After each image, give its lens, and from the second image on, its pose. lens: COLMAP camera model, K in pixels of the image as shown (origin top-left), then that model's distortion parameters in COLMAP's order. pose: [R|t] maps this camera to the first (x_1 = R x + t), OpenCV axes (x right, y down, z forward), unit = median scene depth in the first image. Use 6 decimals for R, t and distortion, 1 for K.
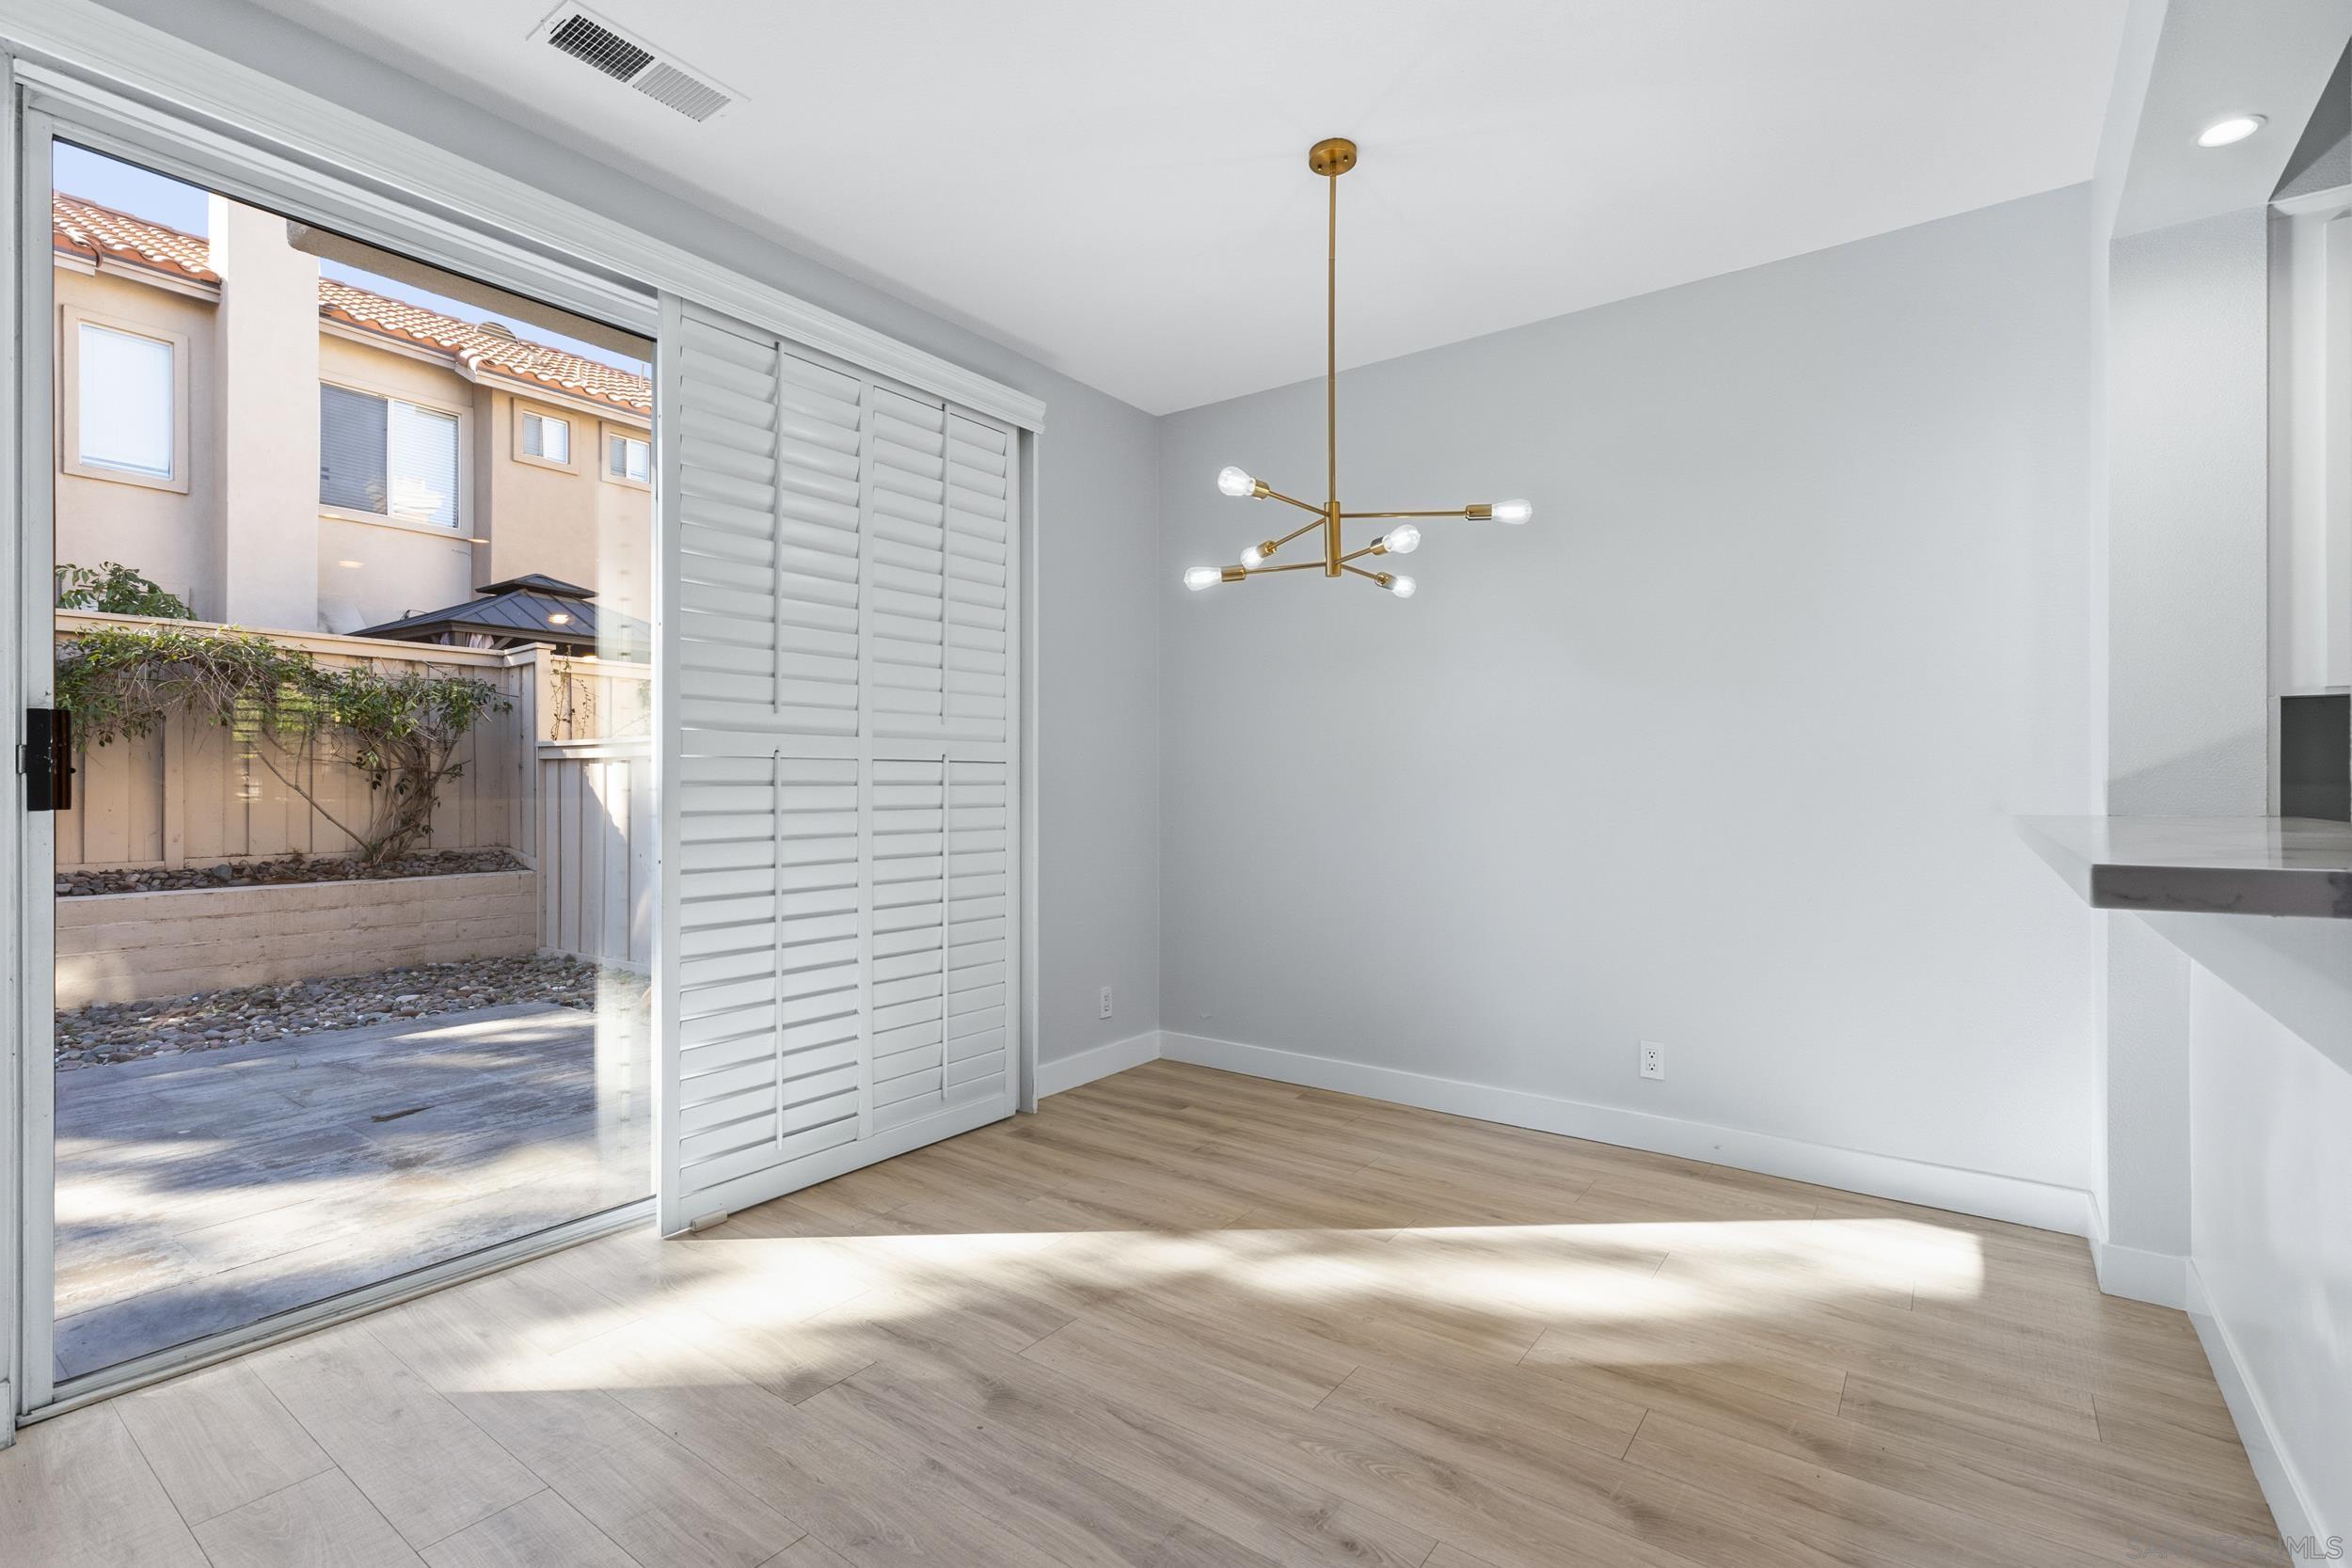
lens RADIAL K [[1072.6, 0, 1172.5], [0, 1072.6, 782.6], [0, 0, 1]] dist [0.002216, -0.000100]
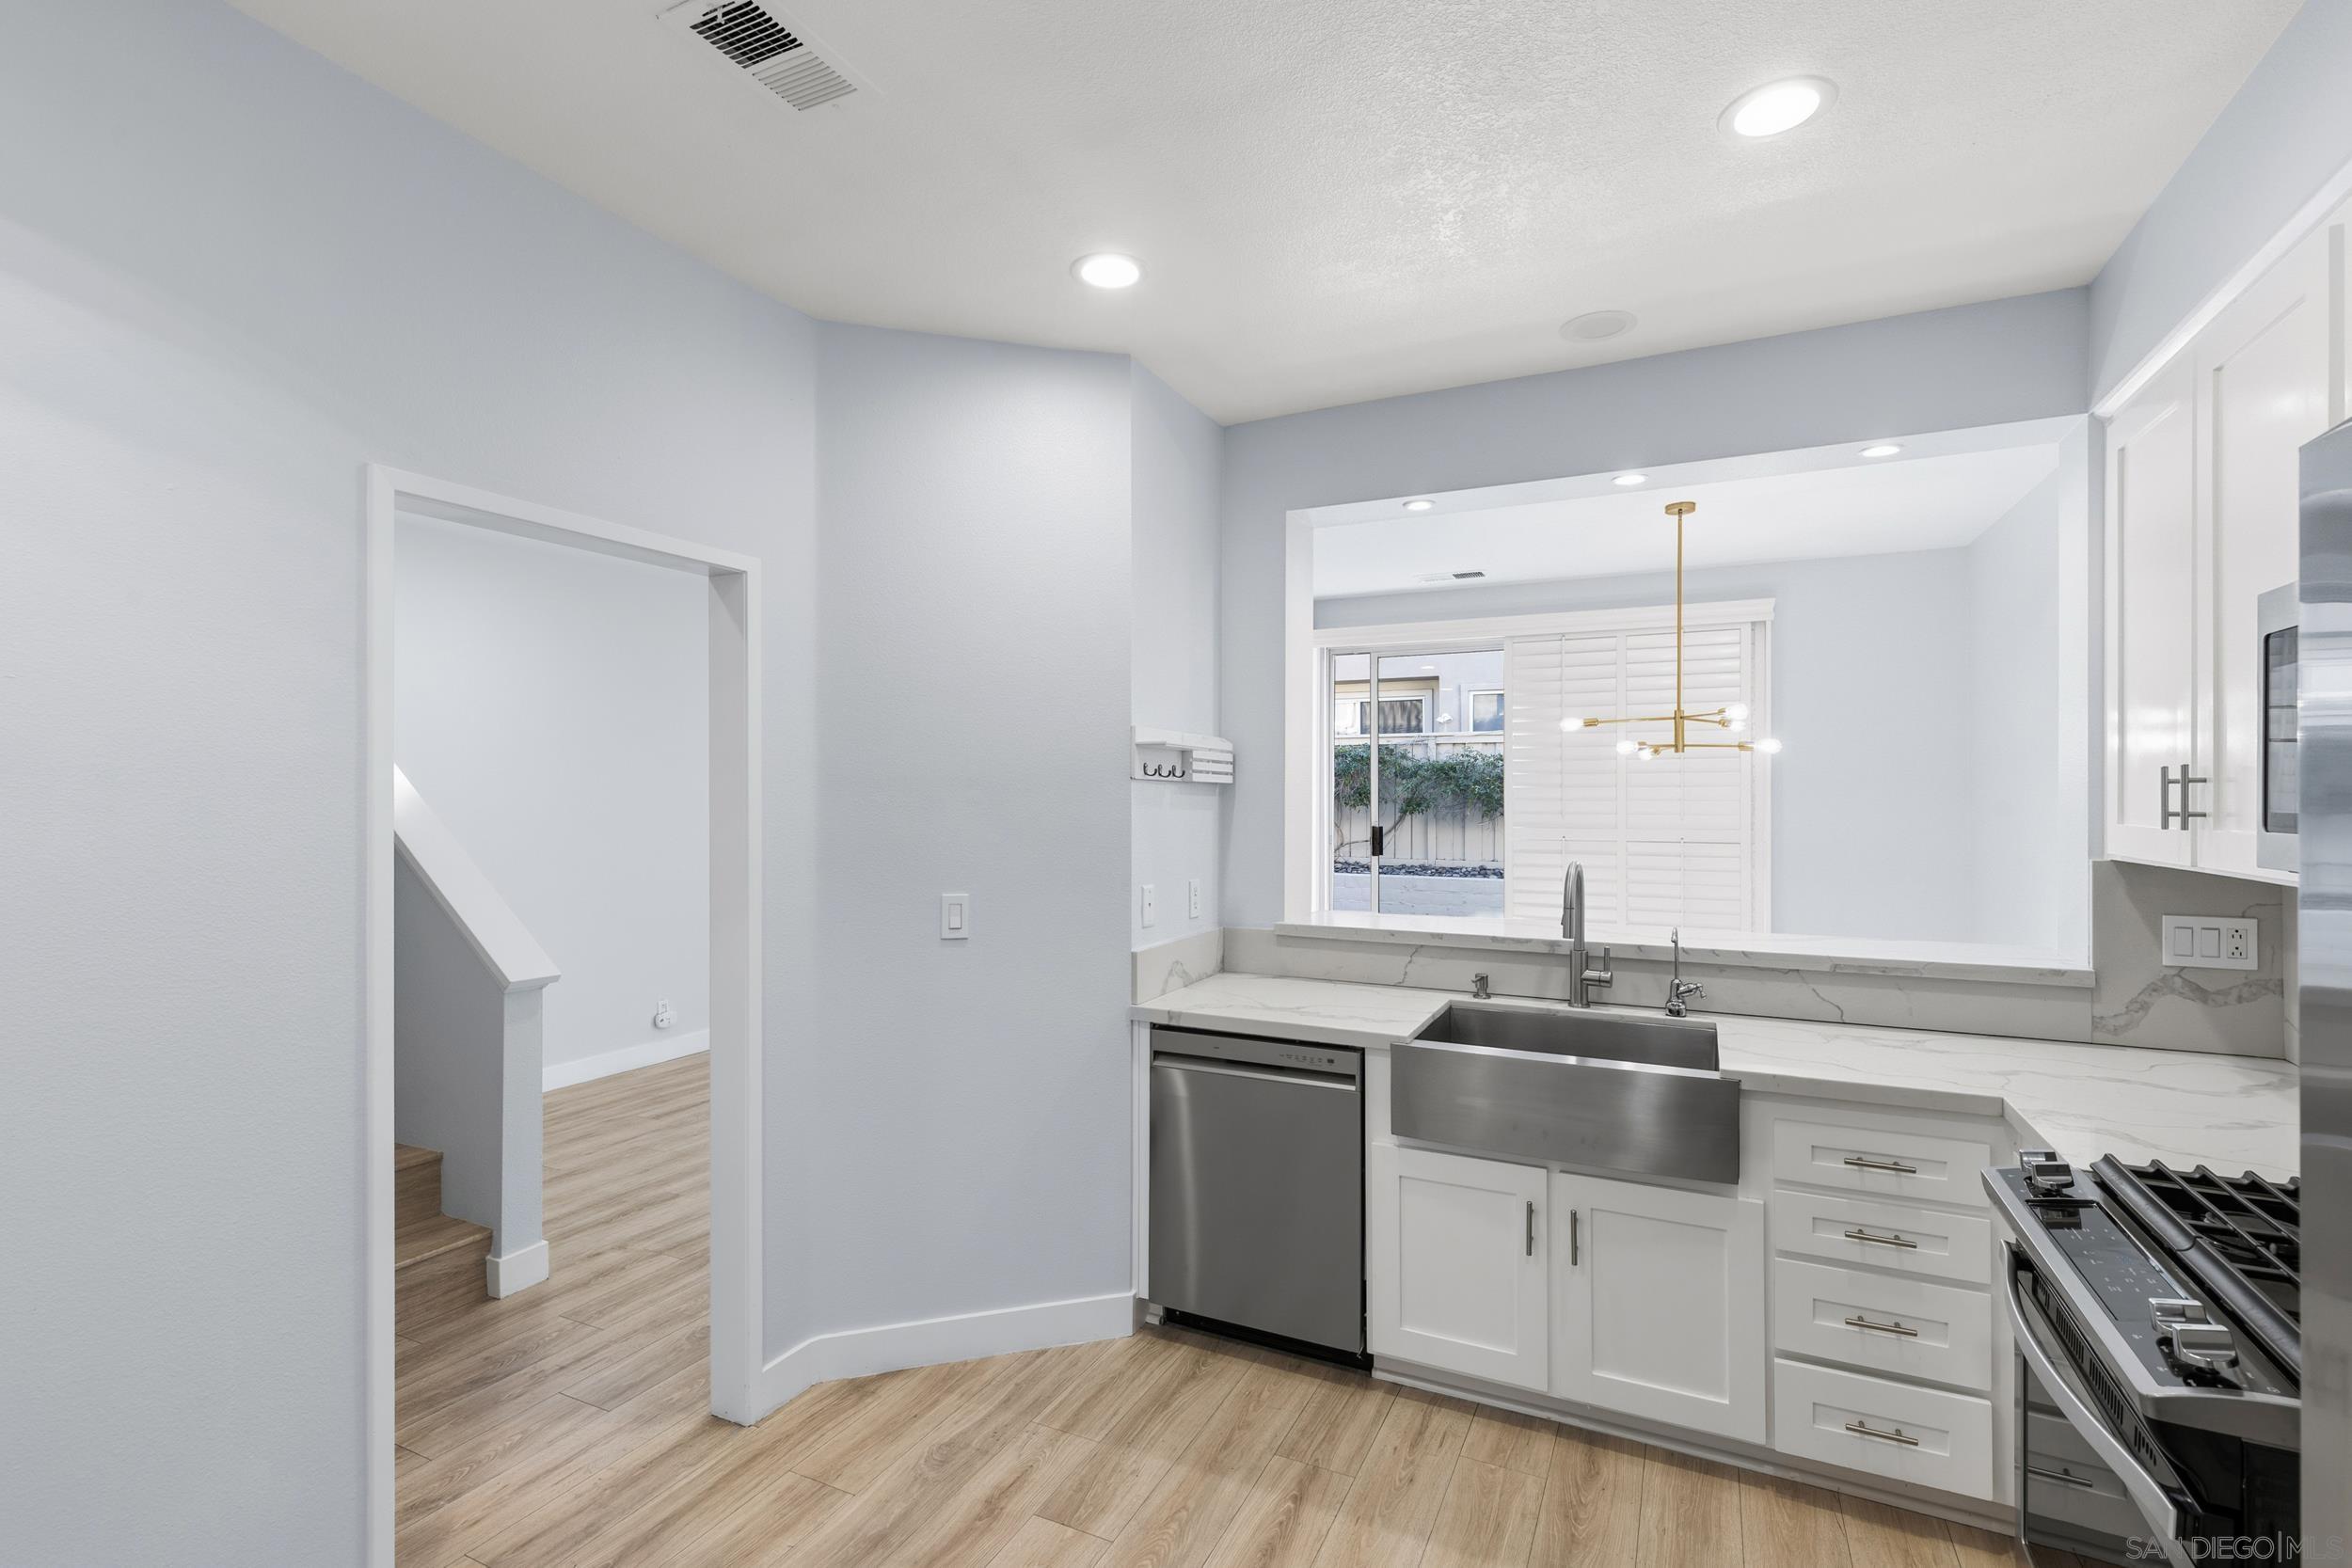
lens RADIAL K [[1072.6, 0, 1175.6], [0, 1072.6, 793.1], [0, 0, 1]] dist [0.002216, -0.000100]
pose [[0.178684, 0.000055, -0.983907, 1.369372], [0.003112, 0.999995, 0.000622, -0.106368], [0.983902, -0.003173, 0.178683, -0.082195]]
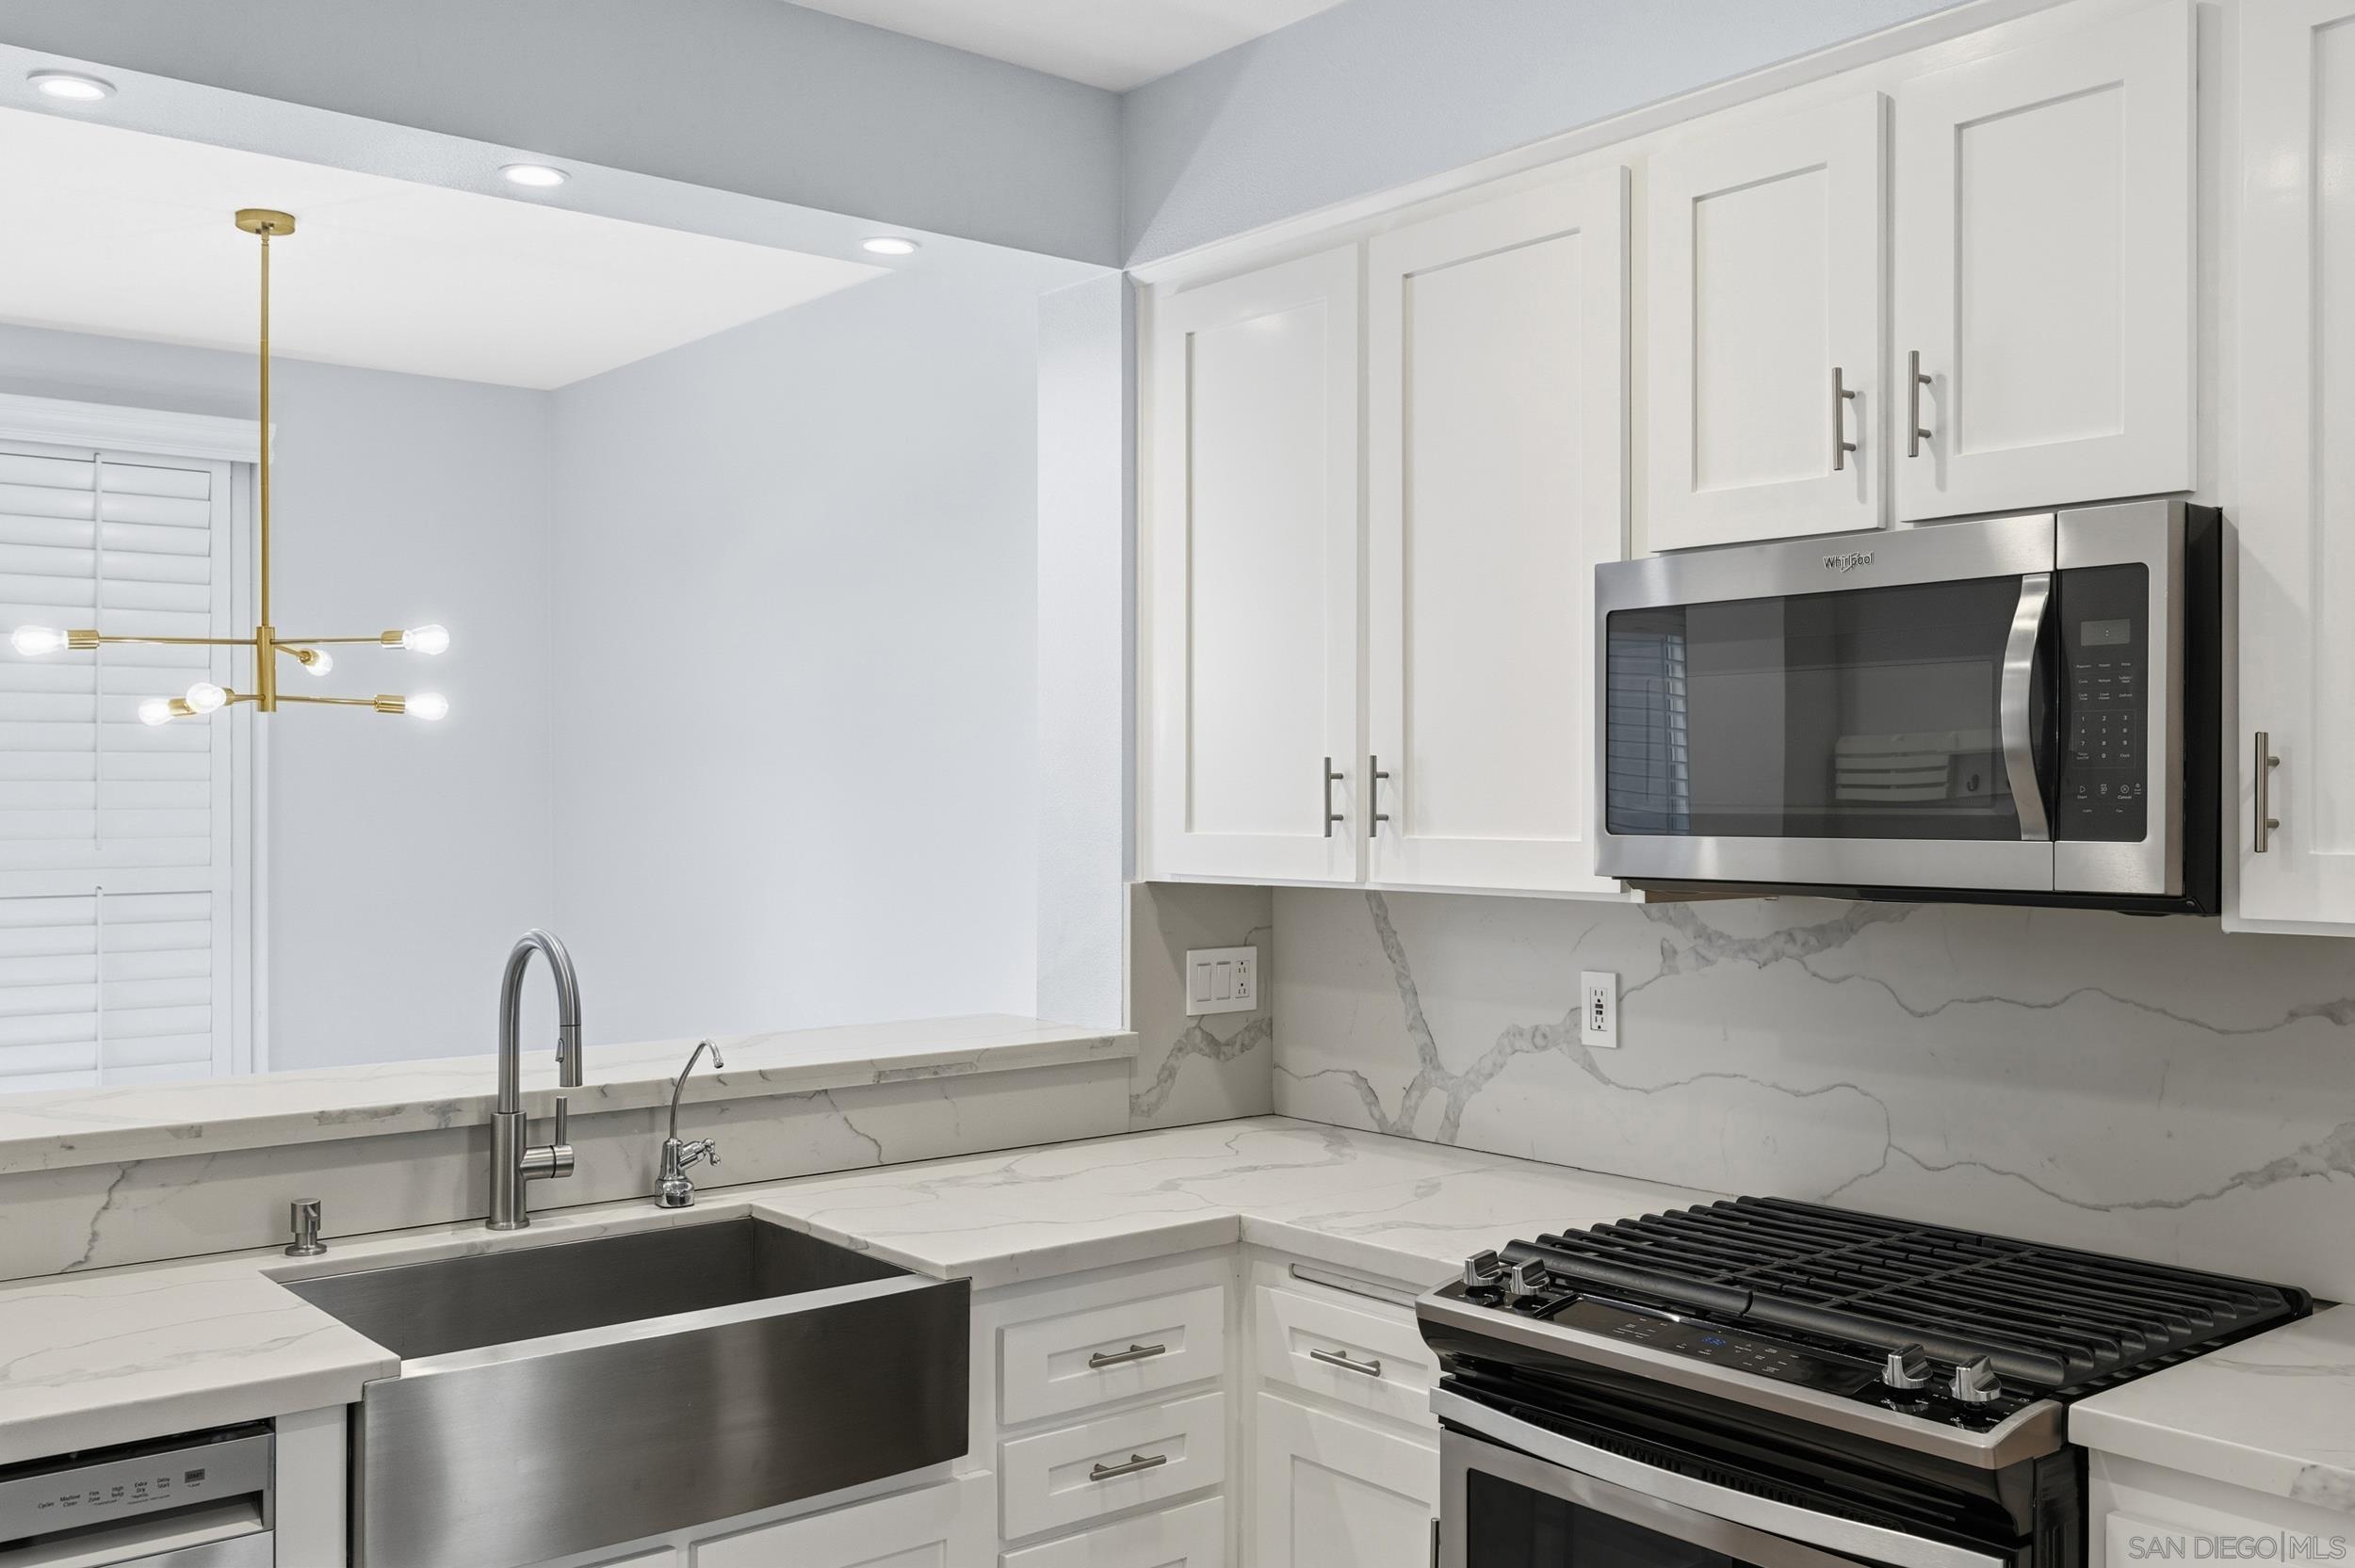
lens RADIAL K [[2098.3, 0, 1177.5], [0, 2098.3, 798.9], [0, 0, 1]] dist [-0.003260, 0.016765]
pose [[0.970469, -0.001130, -0.241223, 1.015910], [0.002690, 0.999978, 0.006138, -0.106518], [0.241211, -0.006606, 0.970450, -0.362995]]
